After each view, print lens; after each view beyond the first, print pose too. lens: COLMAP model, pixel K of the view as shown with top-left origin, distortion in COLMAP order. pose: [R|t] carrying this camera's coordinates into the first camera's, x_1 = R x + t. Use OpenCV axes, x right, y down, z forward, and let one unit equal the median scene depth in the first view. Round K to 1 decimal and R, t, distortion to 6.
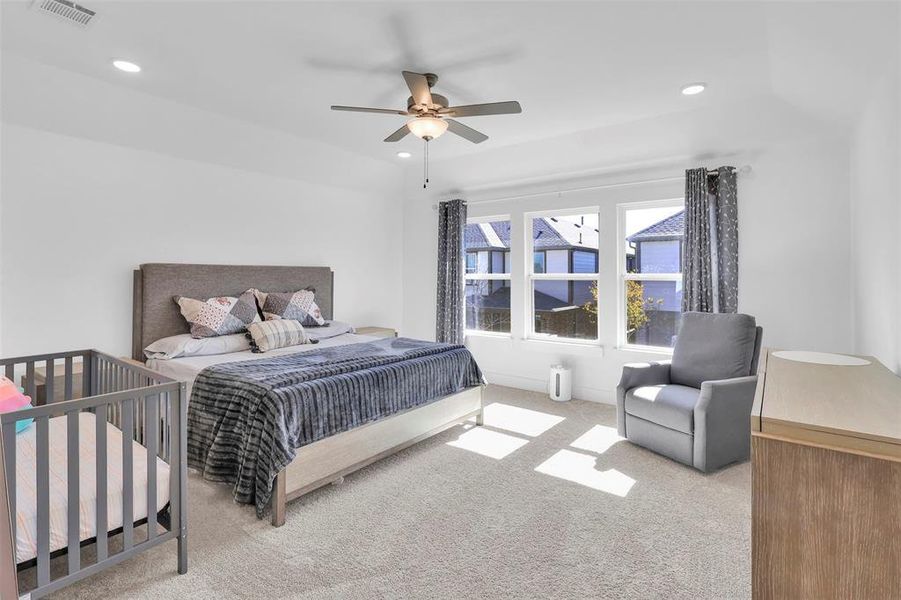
lens RADIAL K [[436.3, 0, 451.2], [0, 436.3, 270.0], [0, 0, 1]] dist [-0.002388, -0.000089]
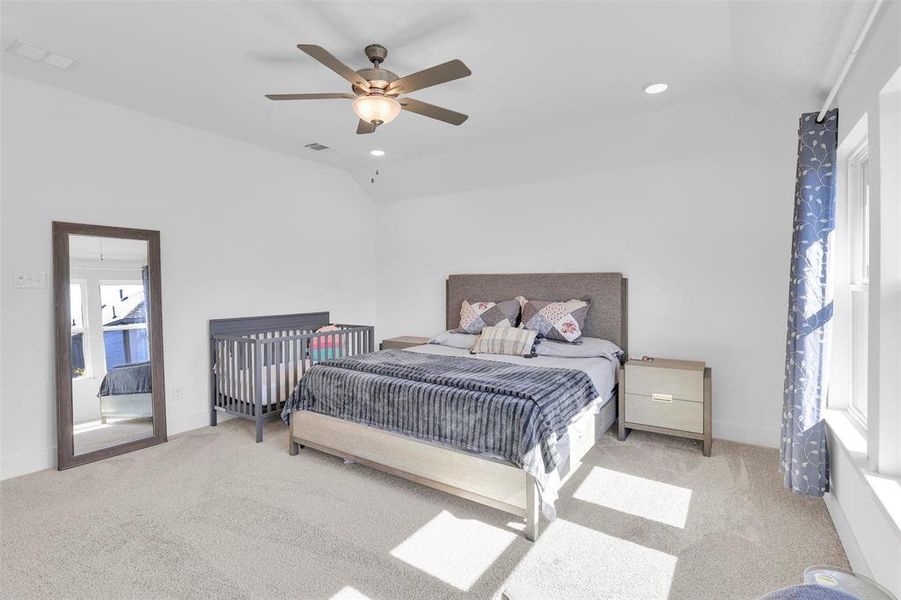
lens RADIAL K [[433.9, 0, 448.1], [0, 433.9, 284.4], [0, 0, 1]] dist [-0.003631, 0.000153]
pose [[0.052459, 0.000830, -0.998623, 0.691431], [0.012482, 0.999921, 0.001486, 0.013867], [0.998545, -0.012543, 0.052444, 0.932798]]
